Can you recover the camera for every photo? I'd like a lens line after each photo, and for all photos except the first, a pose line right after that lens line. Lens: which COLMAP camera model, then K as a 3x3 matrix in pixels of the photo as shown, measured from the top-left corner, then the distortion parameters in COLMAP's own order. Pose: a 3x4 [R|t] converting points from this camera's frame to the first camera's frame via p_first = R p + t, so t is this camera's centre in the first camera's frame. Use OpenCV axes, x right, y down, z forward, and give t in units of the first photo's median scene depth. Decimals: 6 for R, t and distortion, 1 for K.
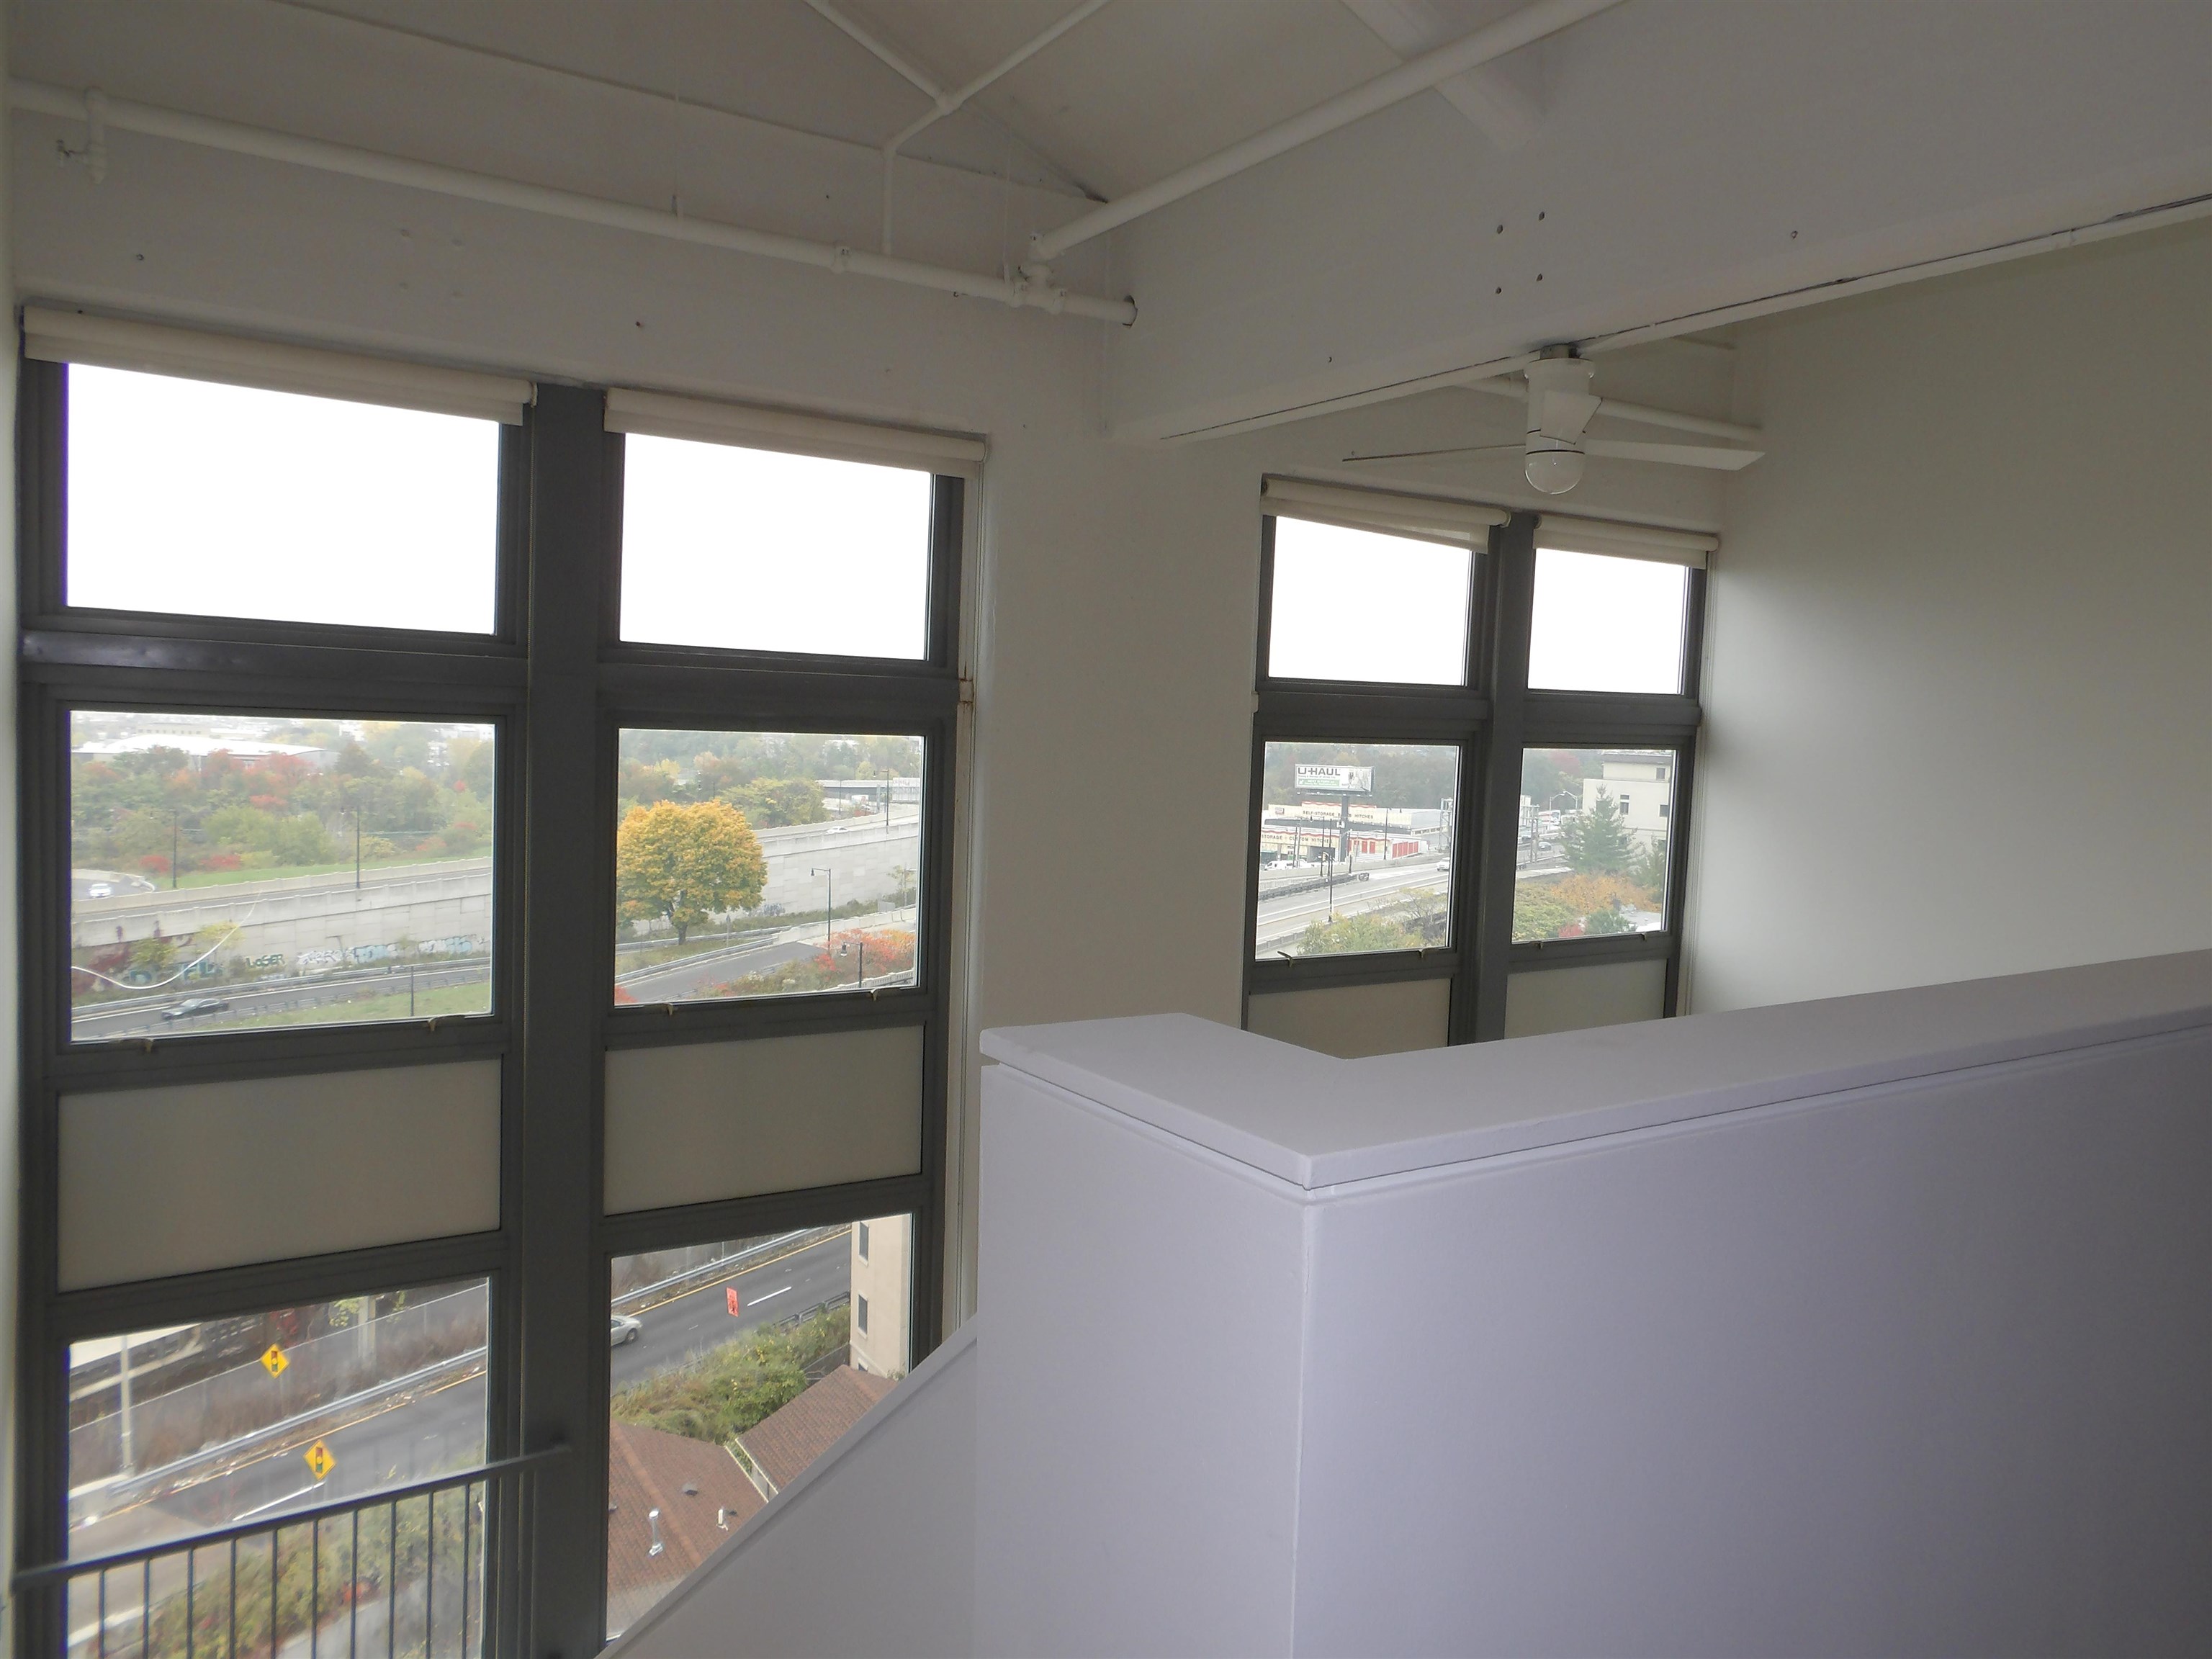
lens RADIAL K [[1608.2, 0, 1106.0], [0, 1608.2, 829.5], [0, 0, 1]] dist [-0.018263, -0.001590]
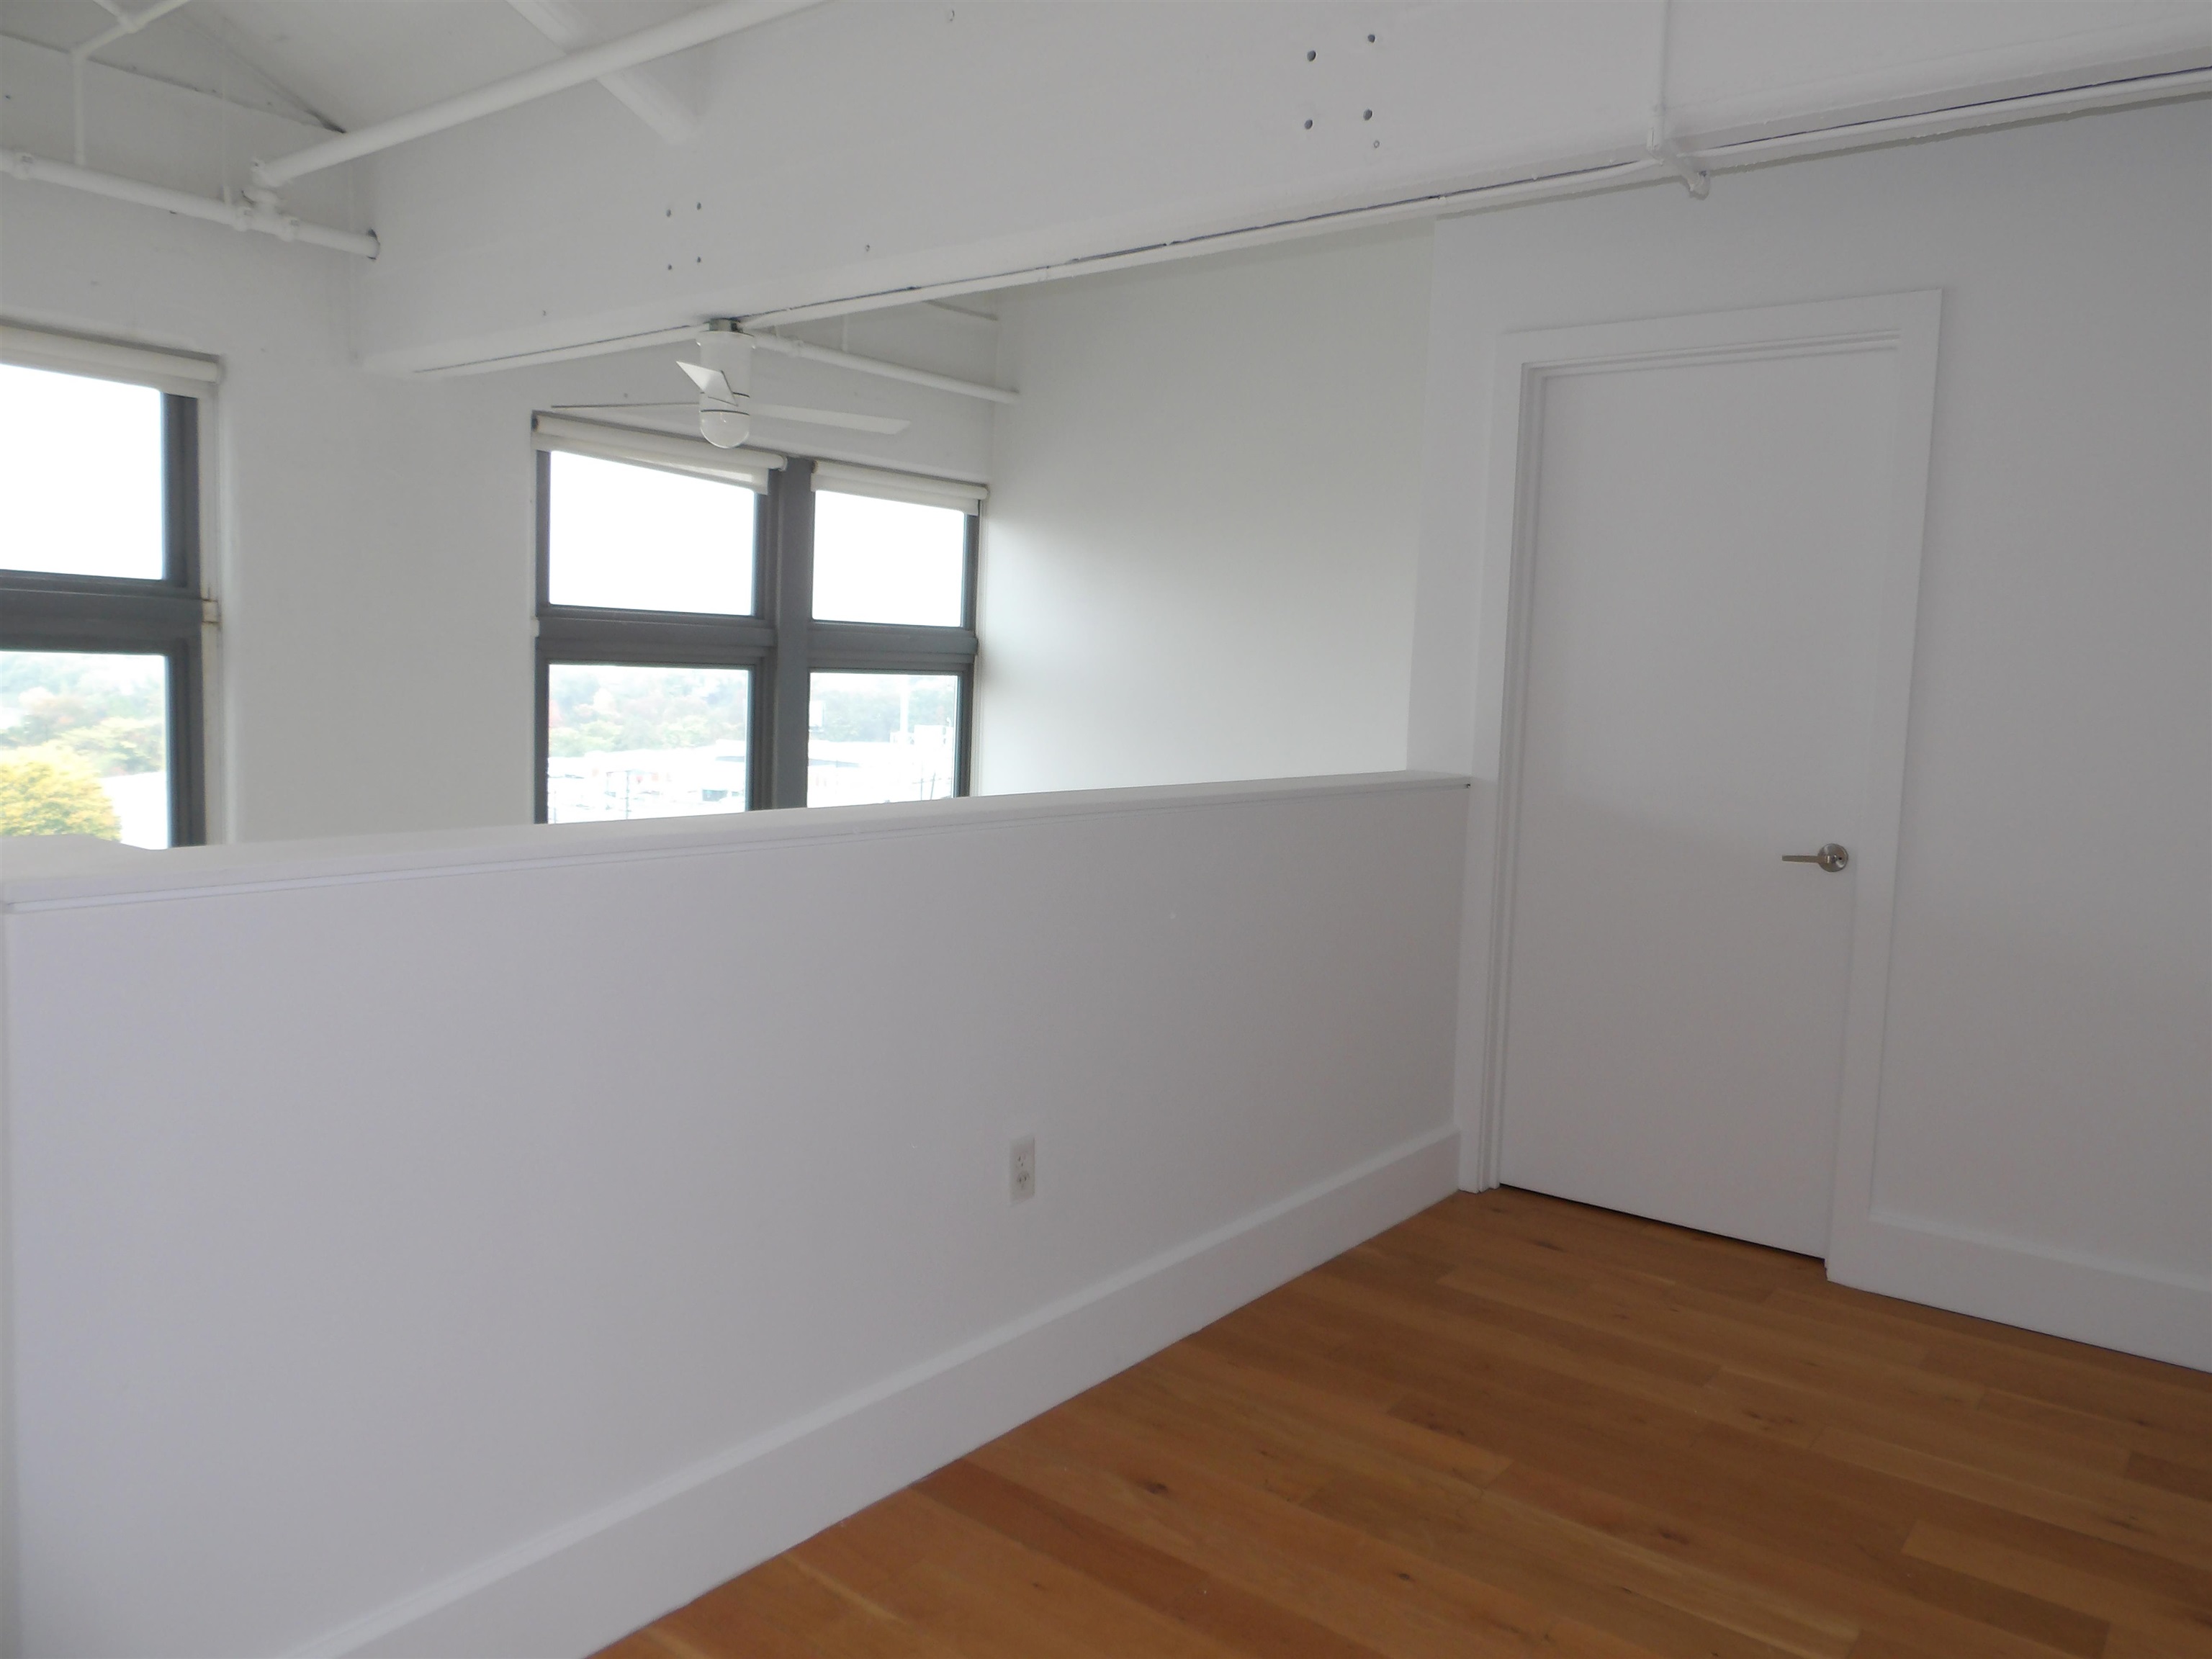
lens RADIAL K [[1606.7, 0, 1106.0], [0, 1606.7, 829.5], [0, 0, 1]] dist [0.008856, 0.010294]
pose [[0.942005, -0.030341, 0.334224, 0.100313], [0.016963, 0.998936, 0.042875, 0.017090], [-0.335169, -0.034719, 0.941518, -0.149916]]
